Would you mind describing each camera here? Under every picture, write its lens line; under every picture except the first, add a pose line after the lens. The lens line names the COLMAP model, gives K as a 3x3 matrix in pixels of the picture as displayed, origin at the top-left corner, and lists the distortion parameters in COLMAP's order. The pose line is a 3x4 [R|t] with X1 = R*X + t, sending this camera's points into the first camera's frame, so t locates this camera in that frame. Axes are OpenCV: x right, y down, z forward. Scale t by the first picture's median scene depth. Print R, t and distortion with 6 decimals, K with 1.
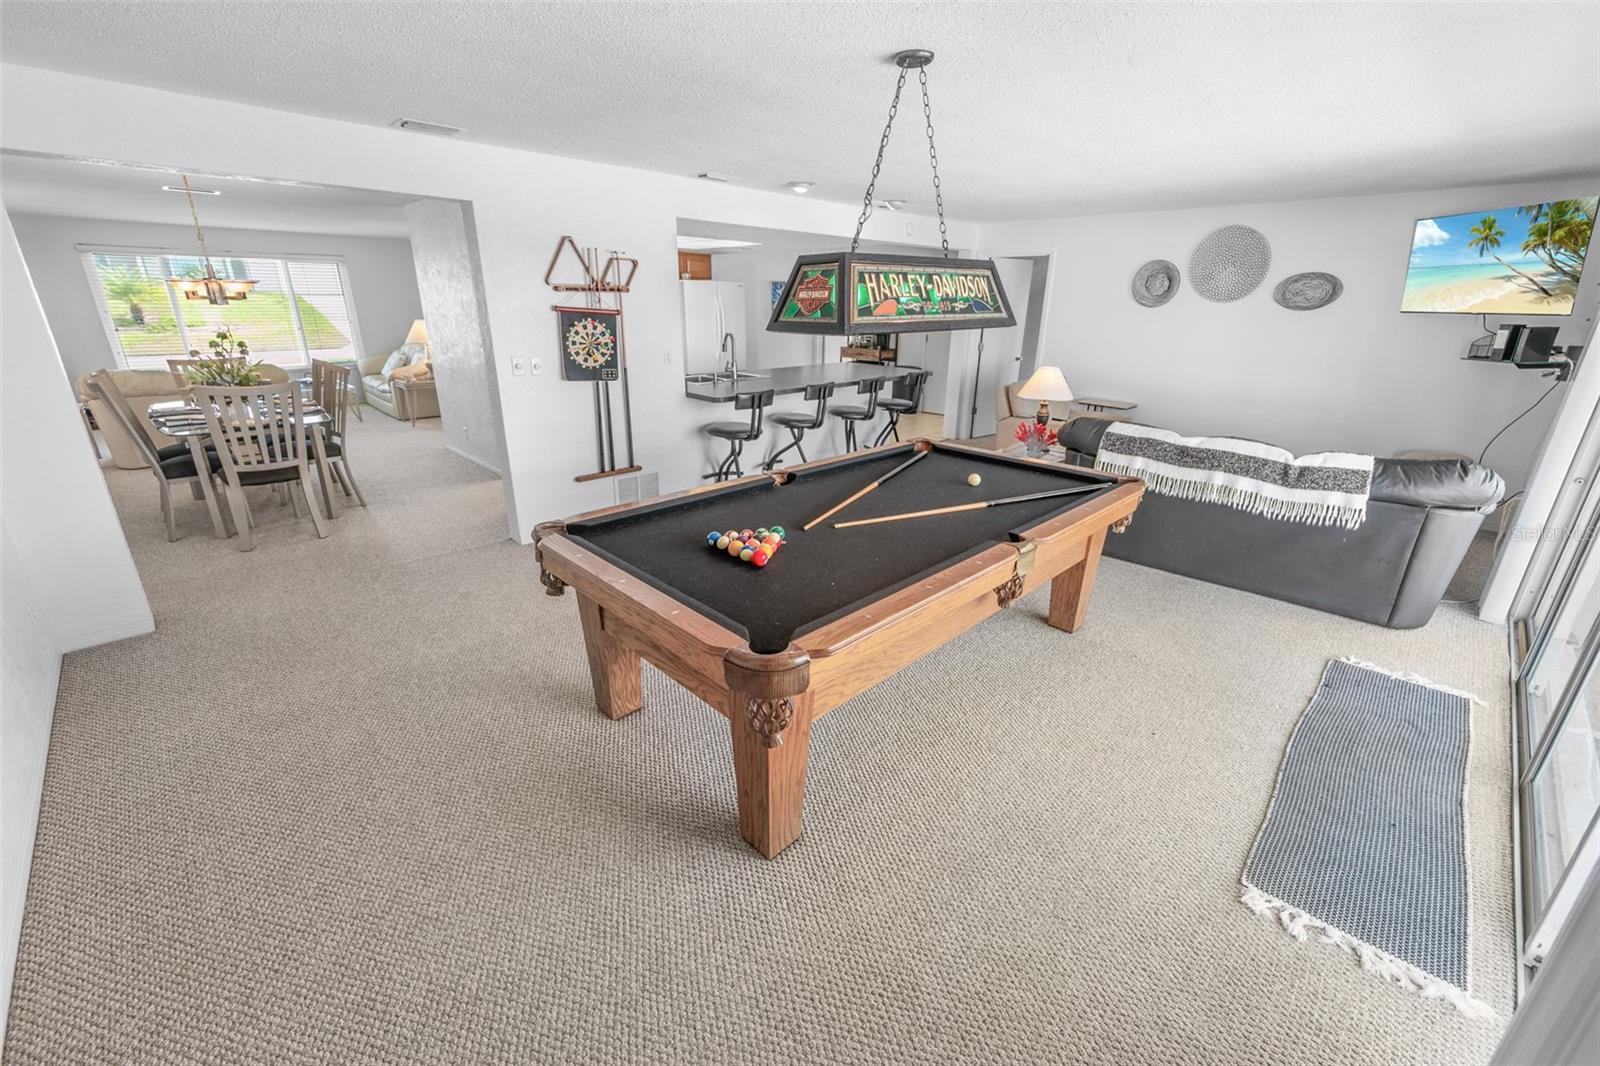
lens RADIAL K [[650.8, 0, 789.2], [0, 650.8, 535.1], [0, 0, 1]] dist [0.024829, -0.012718]
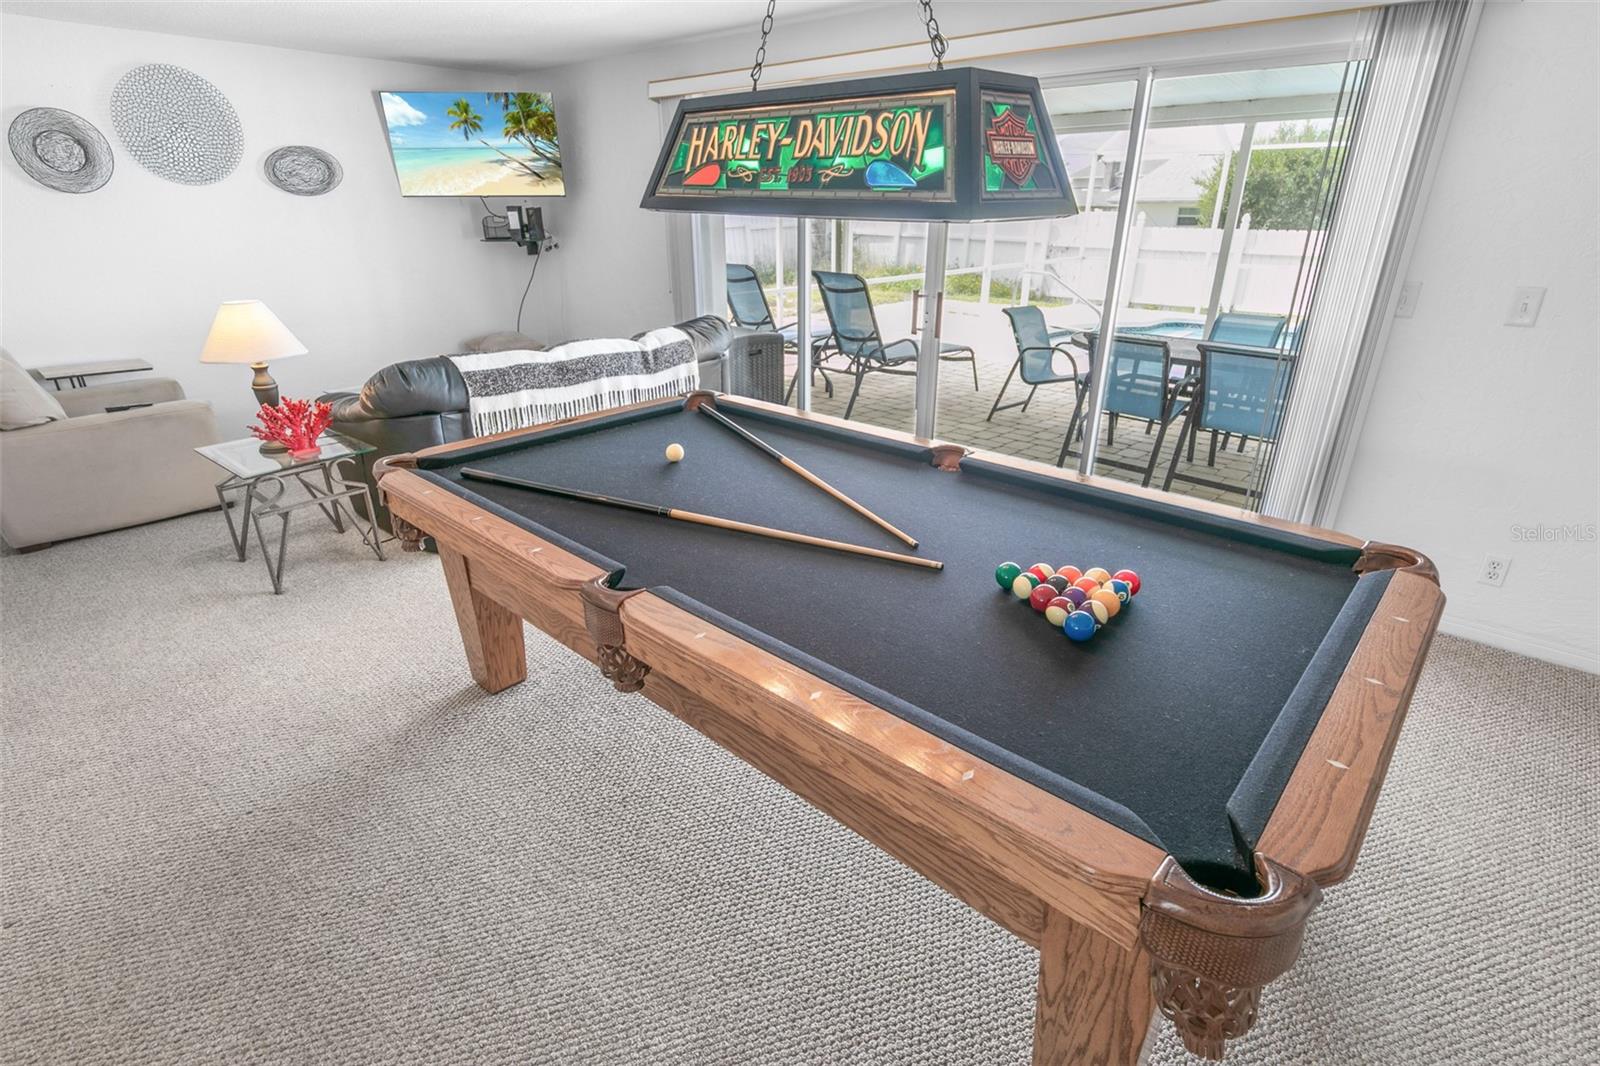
lens RADIAL K [[788.3, 0, 799.3], [0, 788.3, 522.8], [0, 0, 1]] dist [-0.000485, 0.000334]
pose [[-0.094416, -0.387335, 0.917092, -0.387489], [0.336252, 0.854662, 0.395586, -0.242028], [-0.937027, 0.345723, 0.049549, 0.711270]]
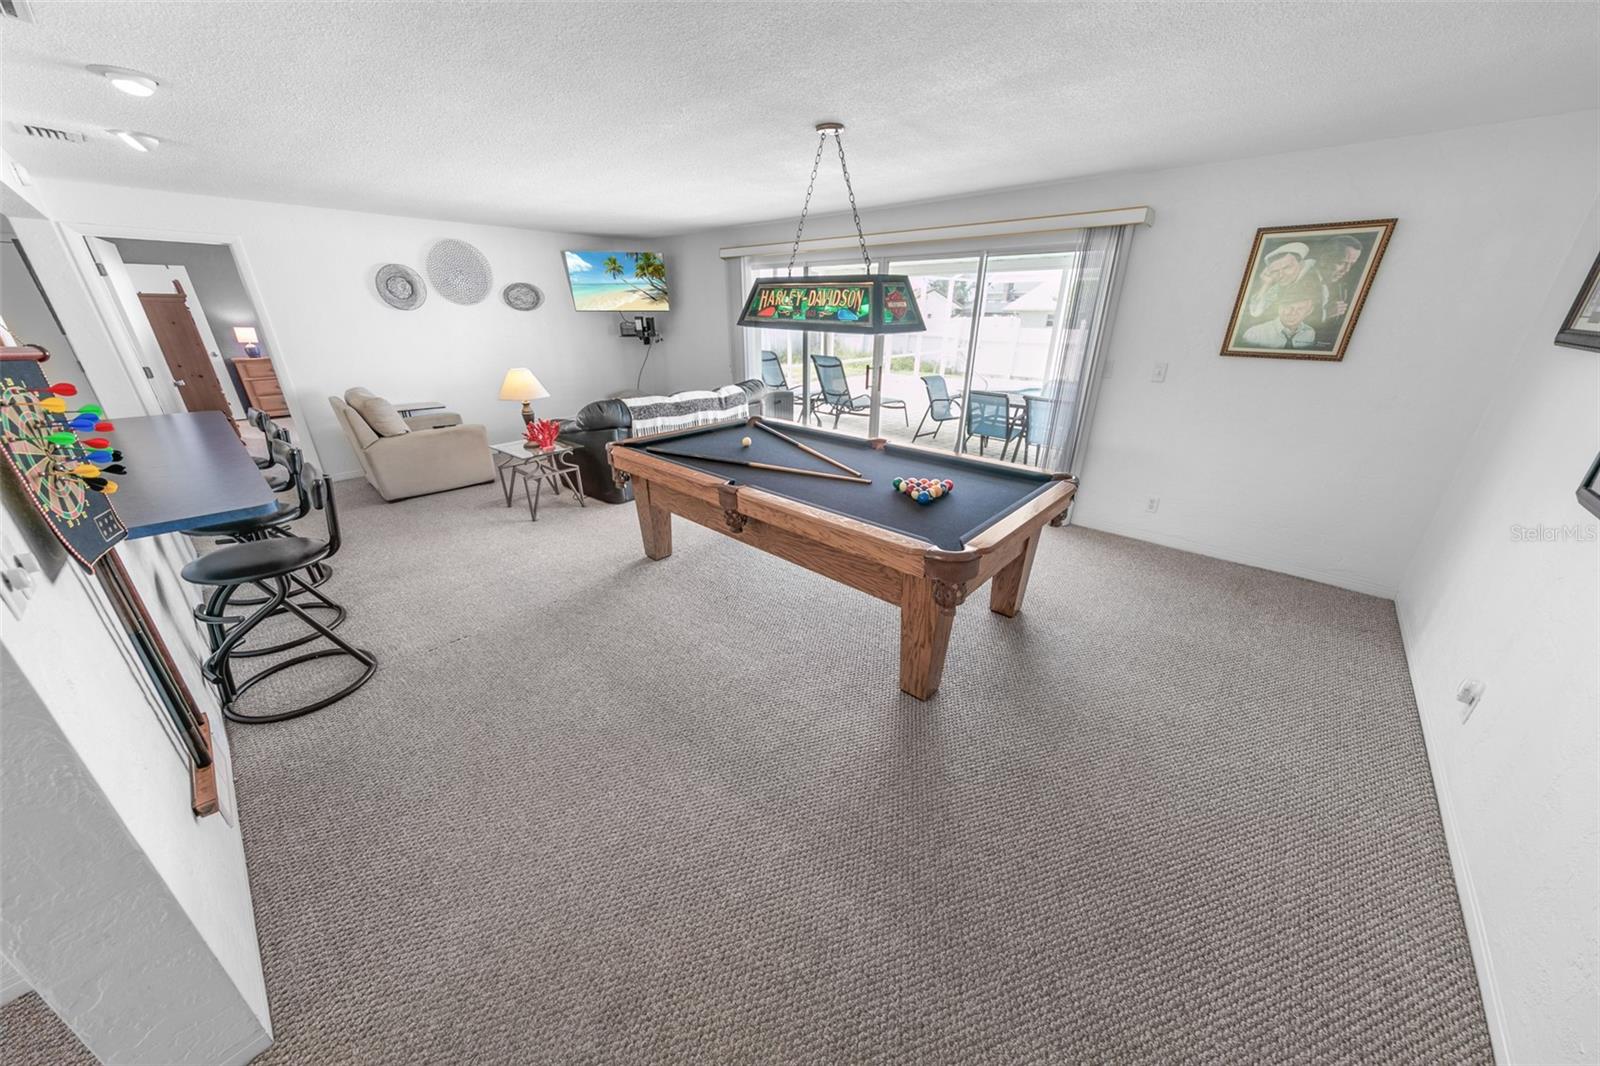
lens RADIAL K [[535.1, 0, 800.1], [0, 535.1, 527.1], [0, 0, 1]] dist [0.000795, 0.000021]
pose [[-0.097653, -0.388702, 0.916174, -0.653737], [0.332362, 0.854985, 0.398167, -0.276629], [-0.938083, 0.343384, 0.045698, 0.741848]]
